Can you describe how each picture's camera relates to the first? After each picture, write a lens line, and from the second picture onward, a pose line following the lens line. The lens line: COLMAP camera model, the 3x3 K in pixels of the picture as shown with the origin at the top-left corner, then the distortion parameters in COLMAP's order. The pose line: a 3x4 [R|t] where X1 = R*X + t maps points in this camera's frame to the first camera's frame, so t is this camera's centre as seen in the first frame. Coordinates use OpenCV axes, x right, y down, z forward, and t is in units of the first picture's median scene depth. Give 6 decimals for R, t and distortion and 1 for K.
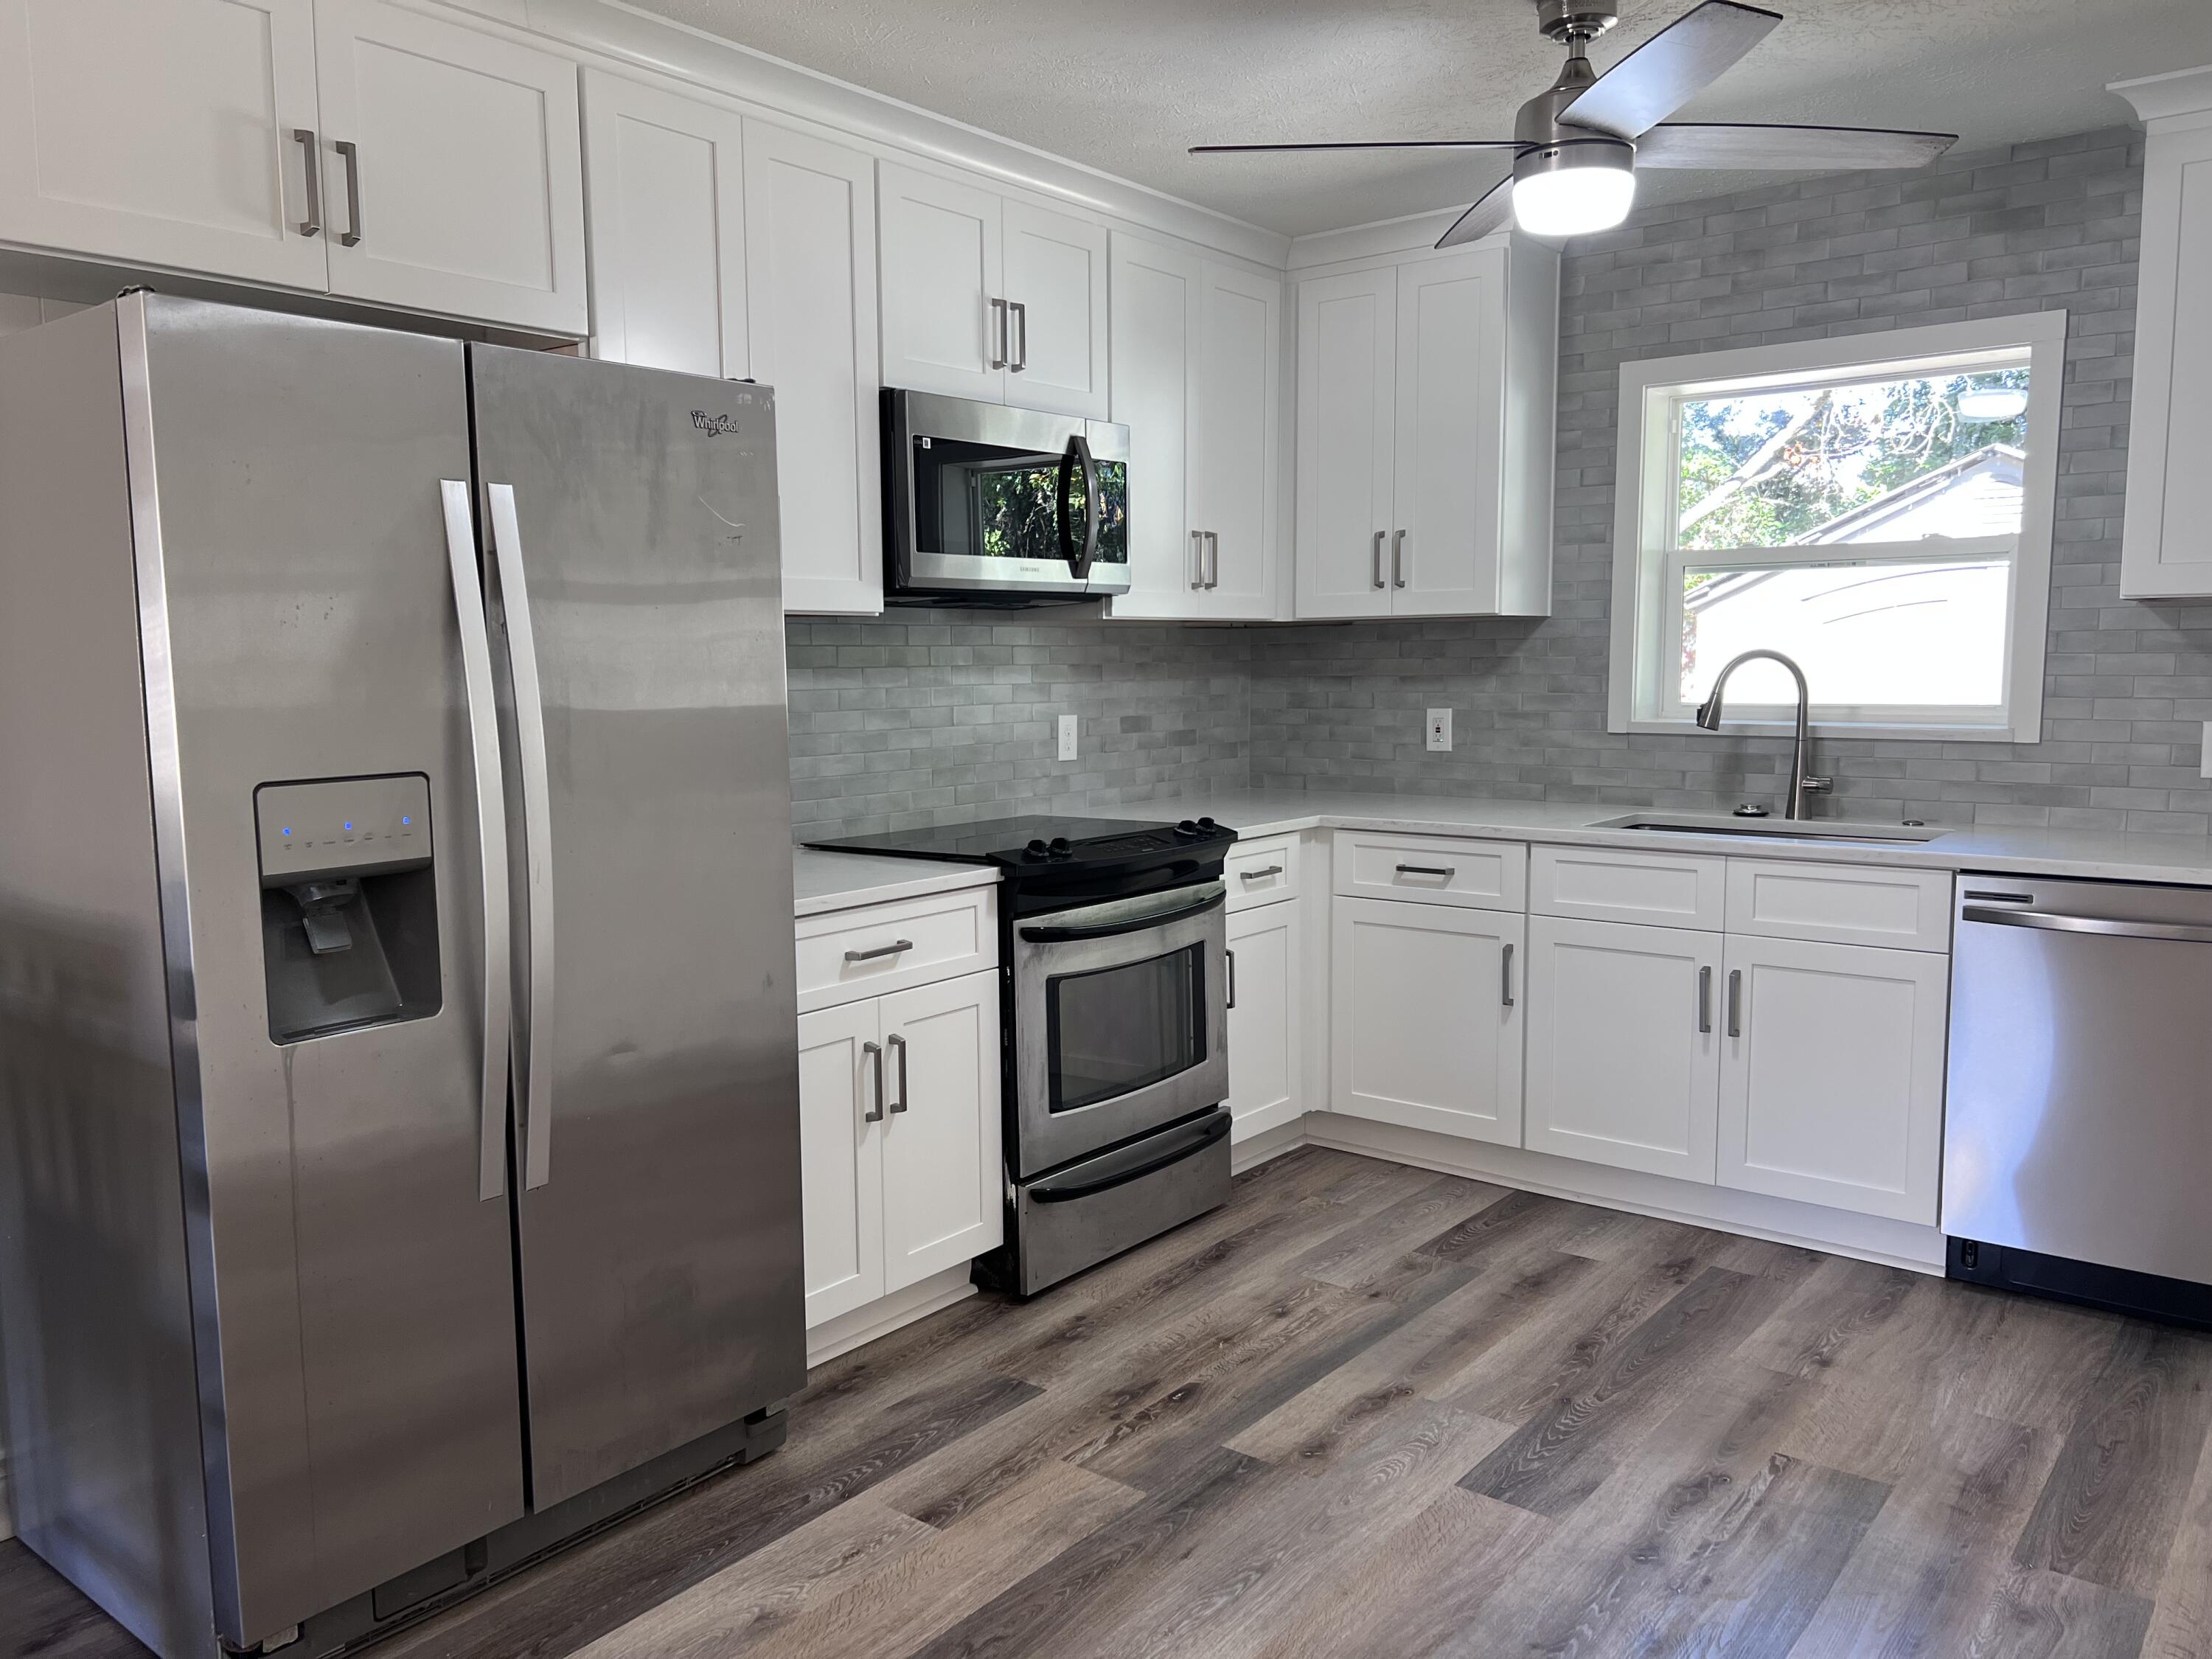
lens RADIAL K [[1696.7, 0, 1109.1], [0, 1696.7, 826.4], [0, 0, 1]] dist [0.072313, -0.062098]
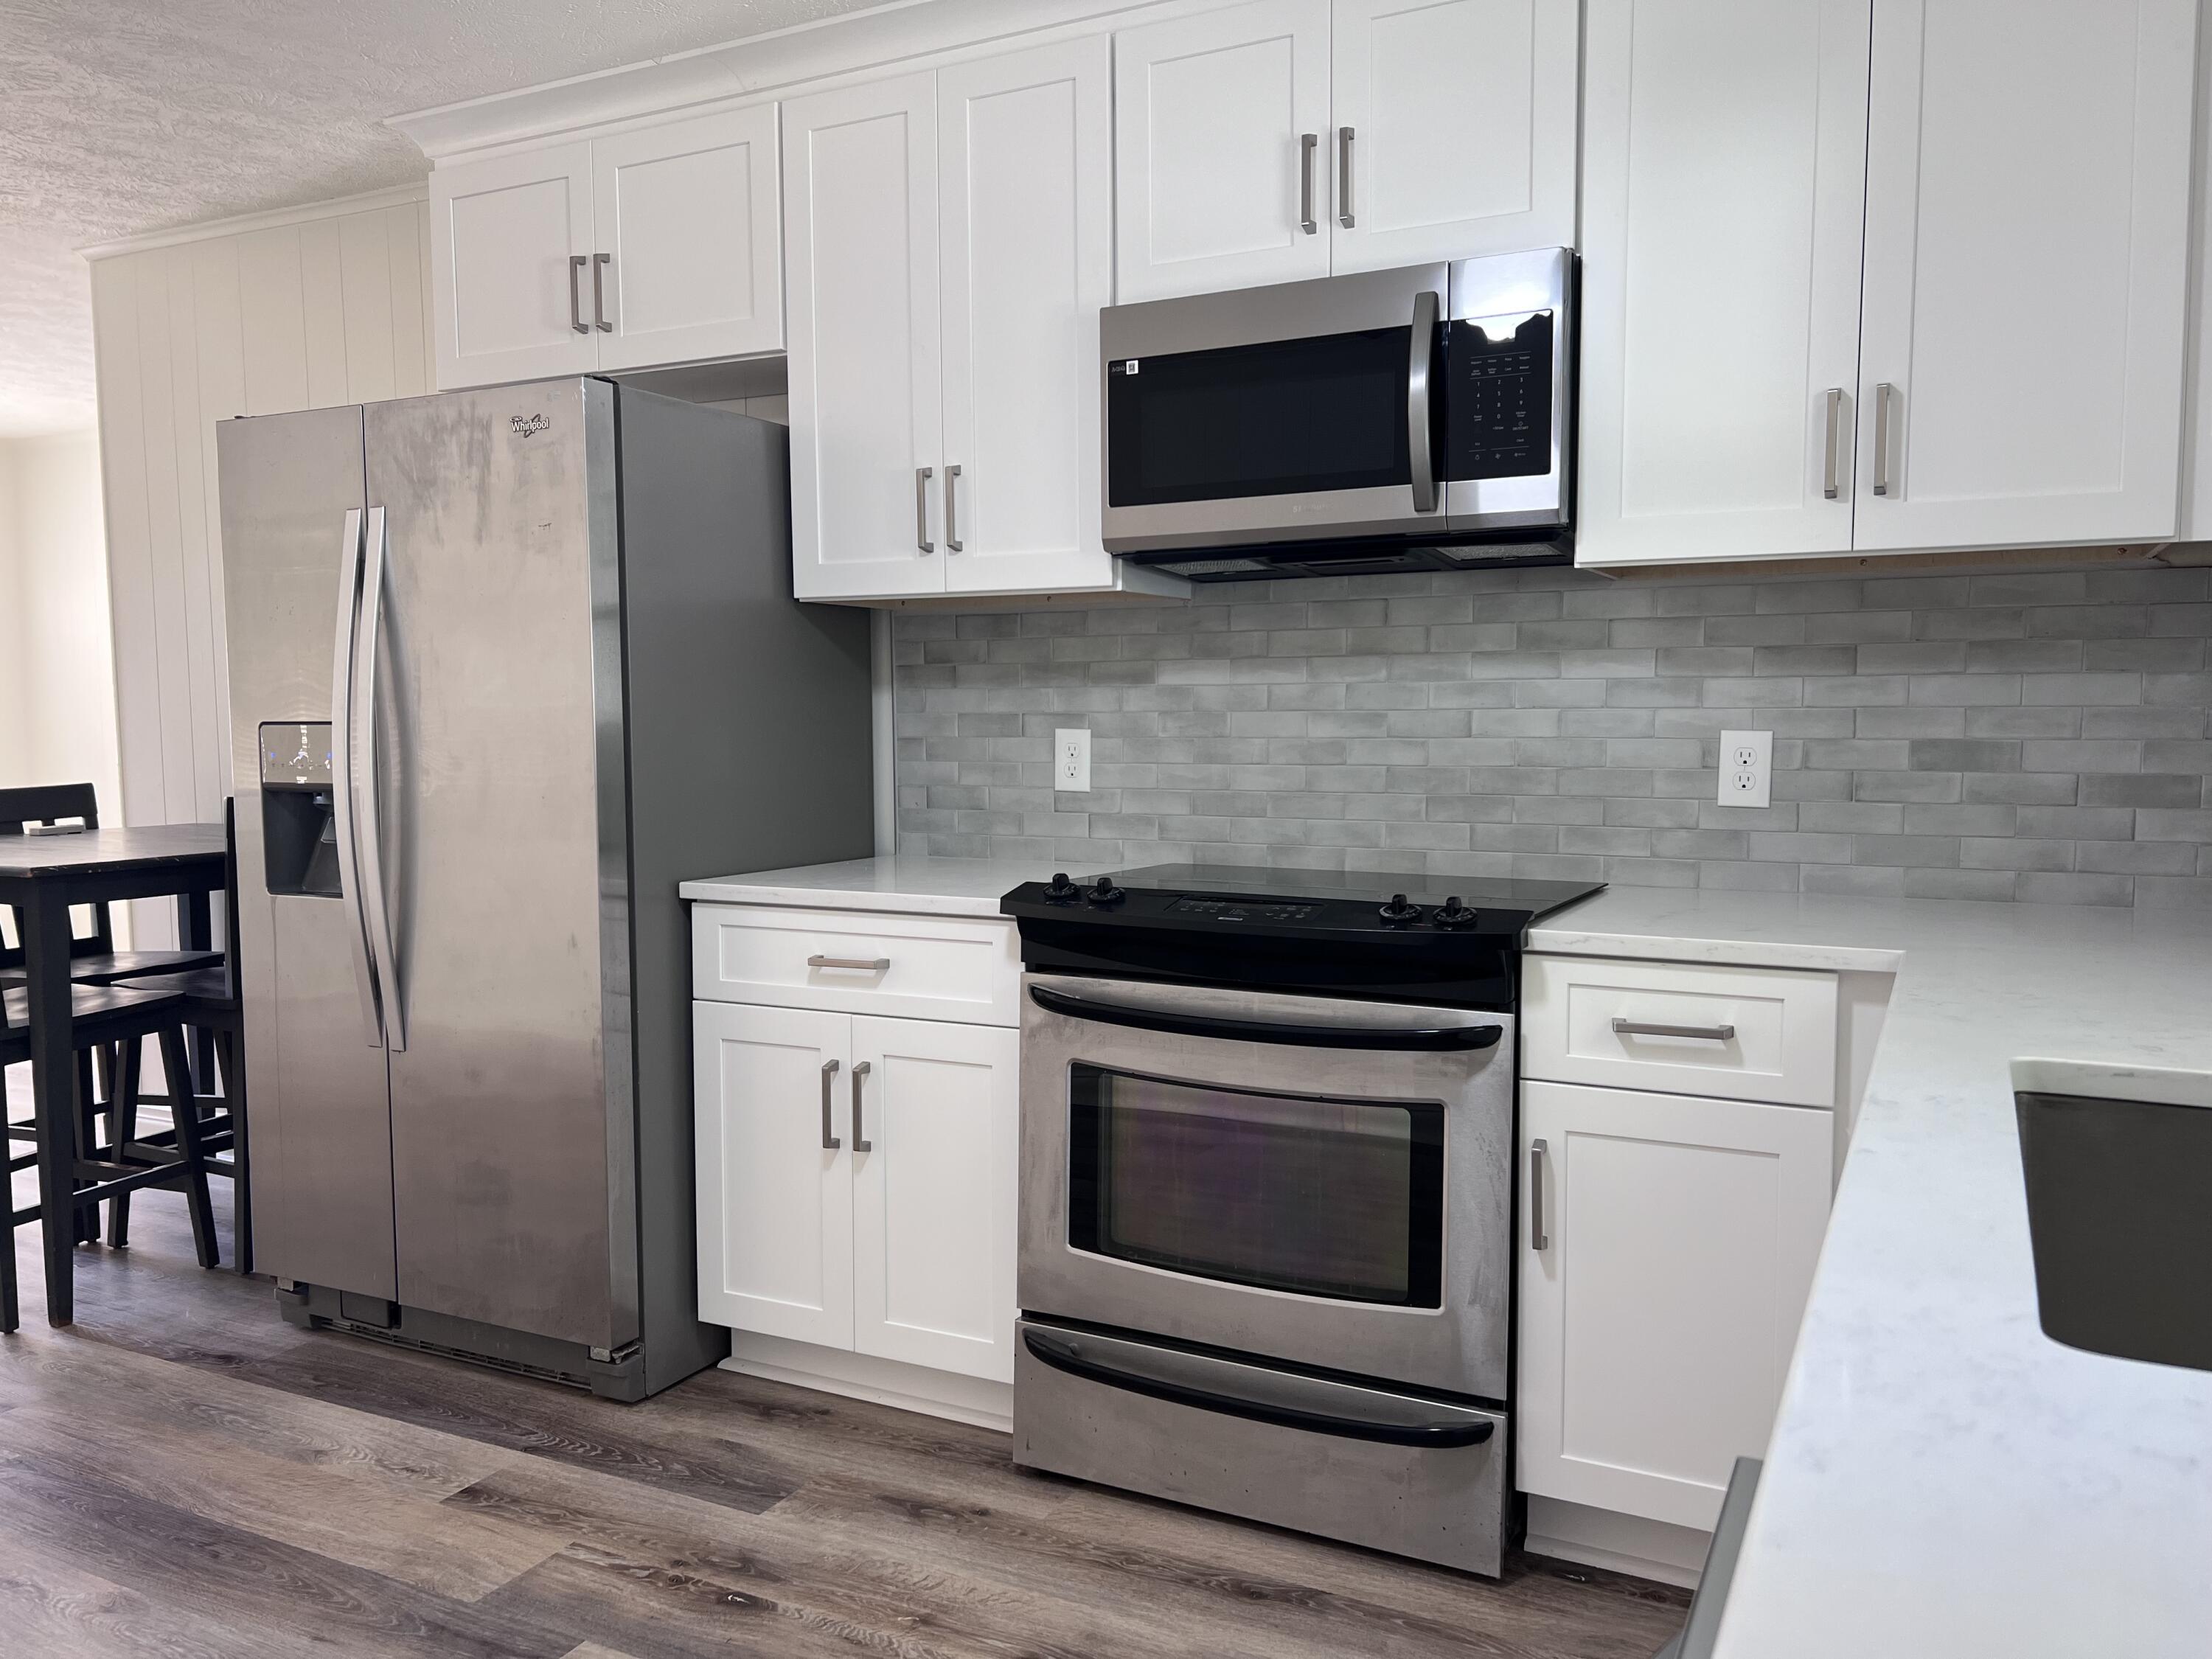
lens RADIAL K [[1696.7, 0, 1092.2], [0, 1696.7, 829.1], [0, 0, 1]] dist [0.072313, -0.062098]
pose [[0.170397, 0.075264, -0.982497, 0.614735], [-0.099970, 0.993254, 0.058750, -0.050399], [0.980291, 0.088209, 0.176771, 0.772687]]
